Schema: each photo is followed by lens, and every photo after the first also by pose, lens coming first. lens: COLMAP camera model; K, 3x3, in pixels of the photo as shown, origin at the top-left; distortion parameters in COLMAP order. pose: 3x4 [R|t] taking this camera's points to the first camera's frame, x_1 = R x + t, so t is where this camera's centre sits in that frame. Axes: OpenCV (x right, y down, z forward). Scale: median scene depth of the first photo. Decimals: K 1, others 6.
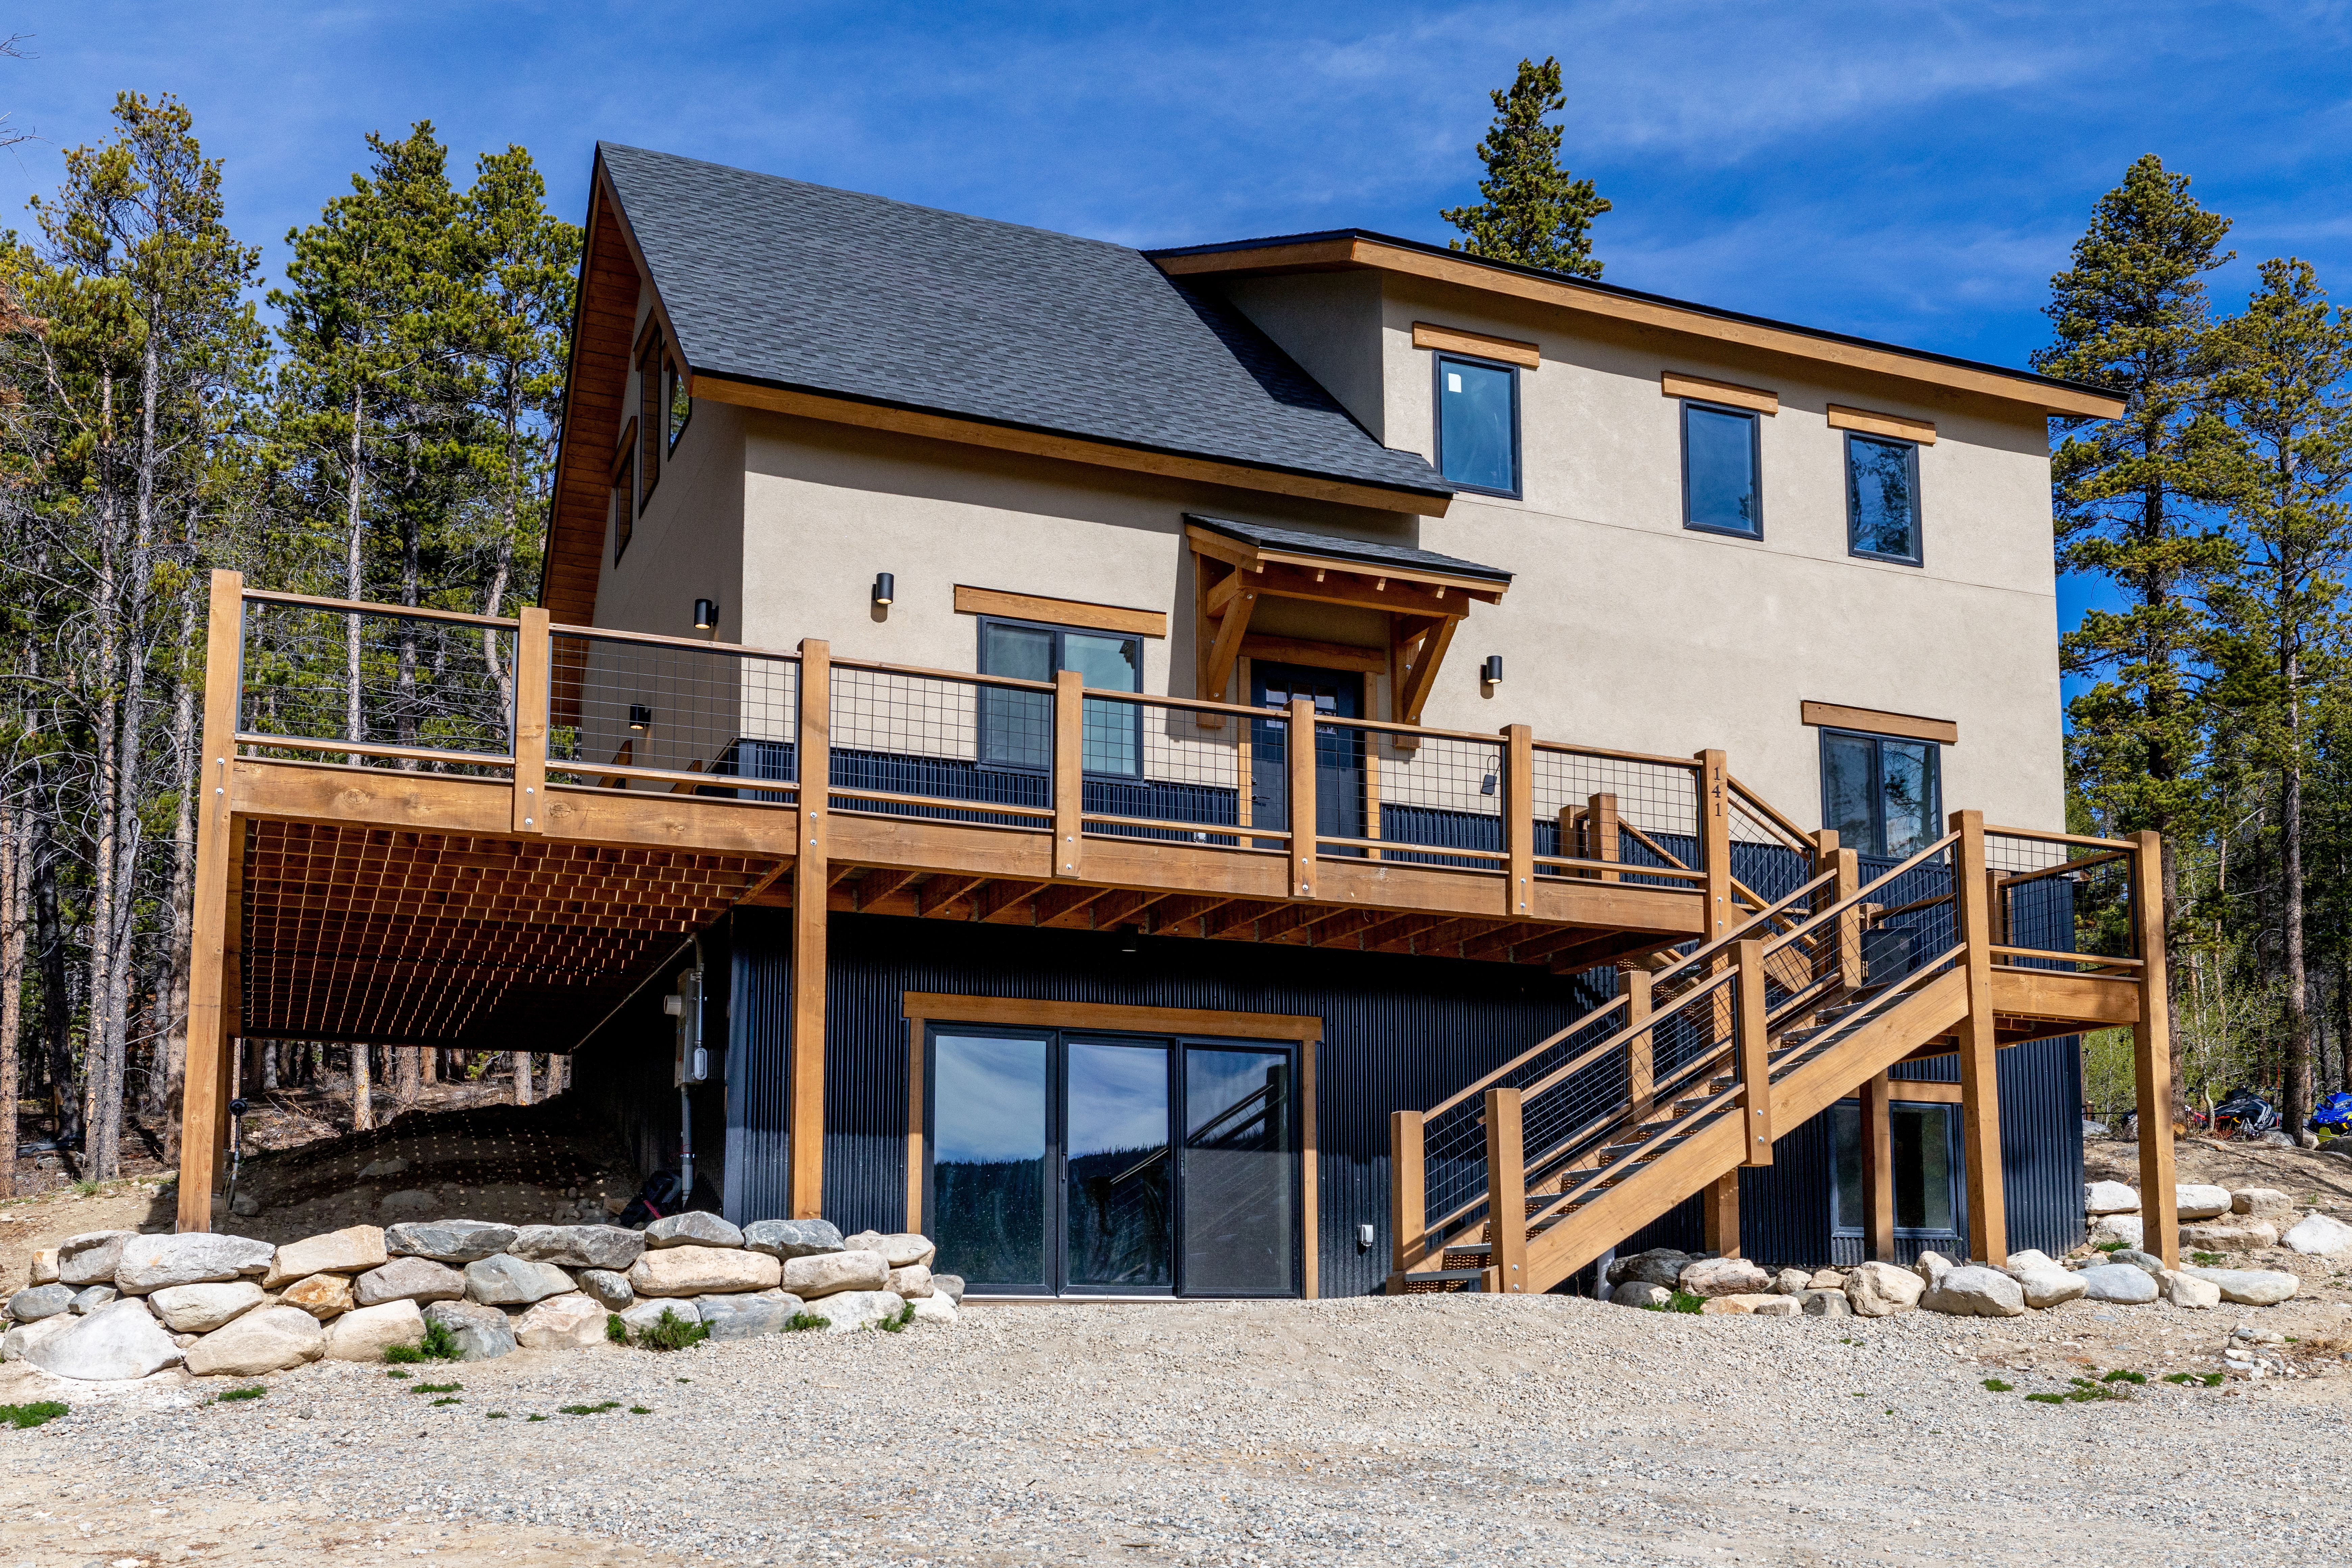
lens RADIAL K [[1848.3, 0, 1177.2], [0, 1848.3, 757.9], [0, 0, 1]] dist [0.005554, -0.001015]
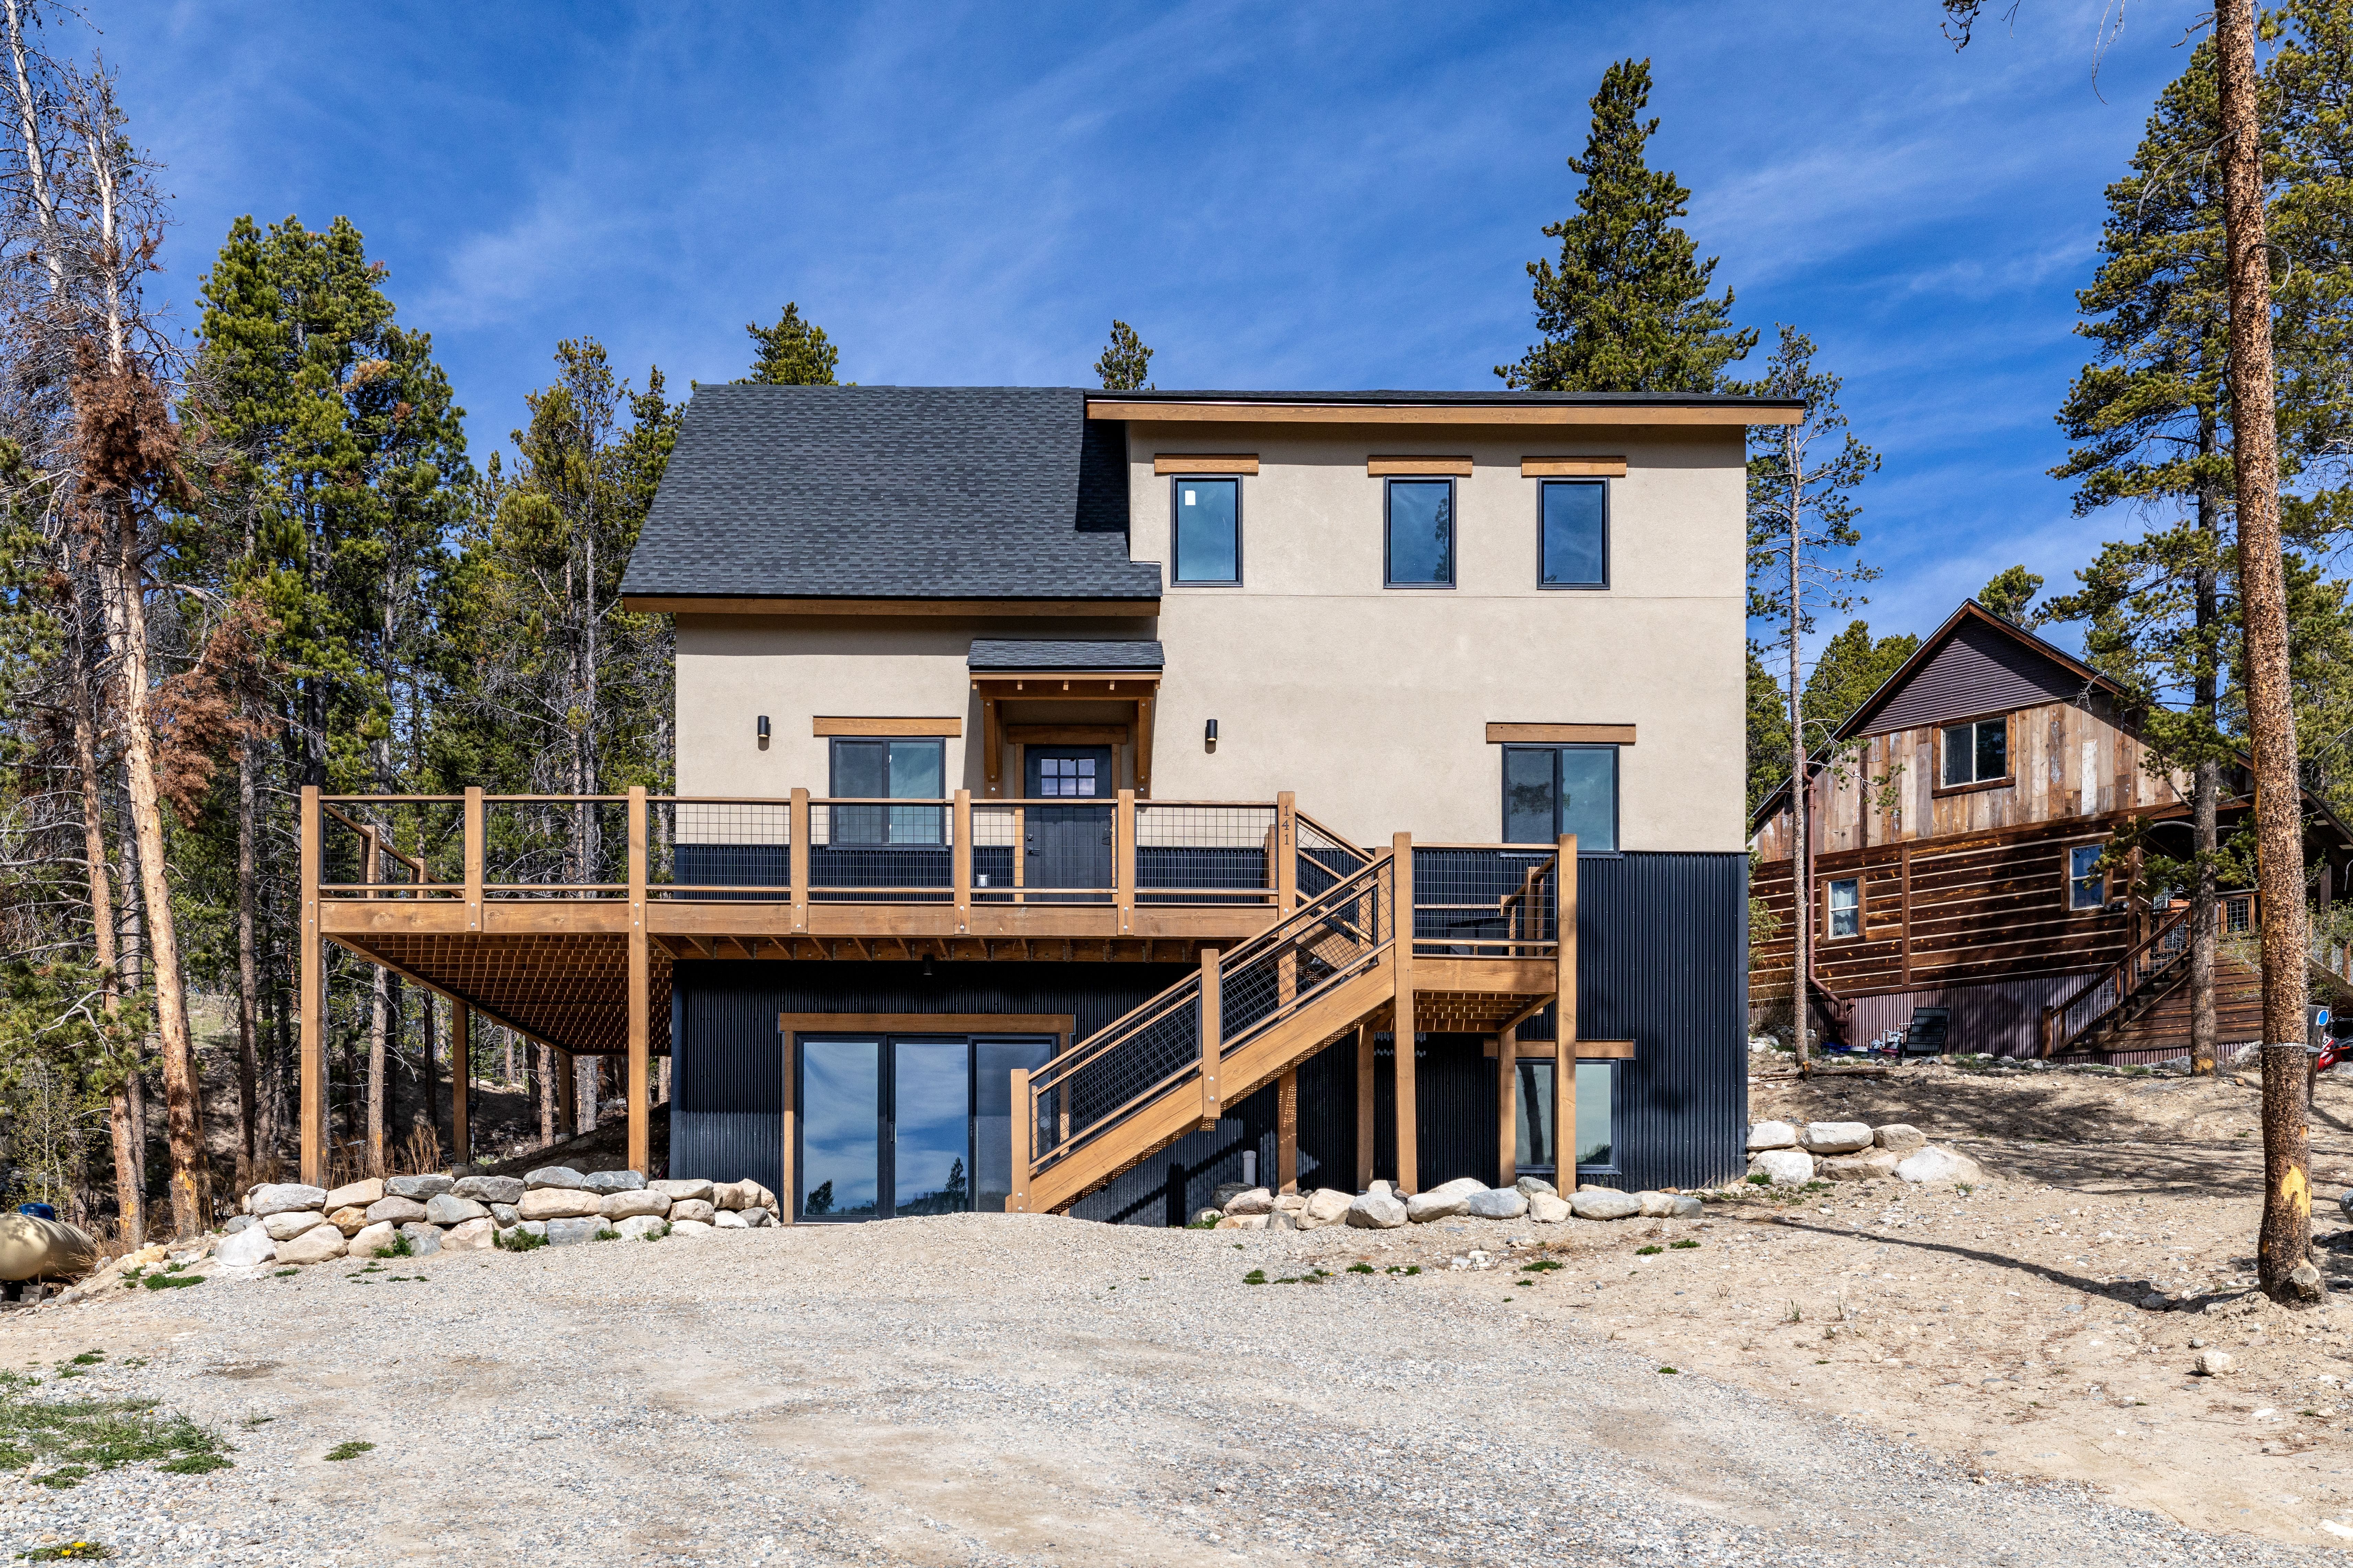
lens RADIAL K [[1915.1, 0, 1176.5], [0, 1915.1, 784.0], [0, 0, 1]] dist [0.011709, -0.002484]
pose [[0.915070, -0.096002, -0.391702, 0.690913], [0.110042, 0.993835, 0.013493, -0.033370], [0.387992, -0.055451, 0.919993, -0.218061]]
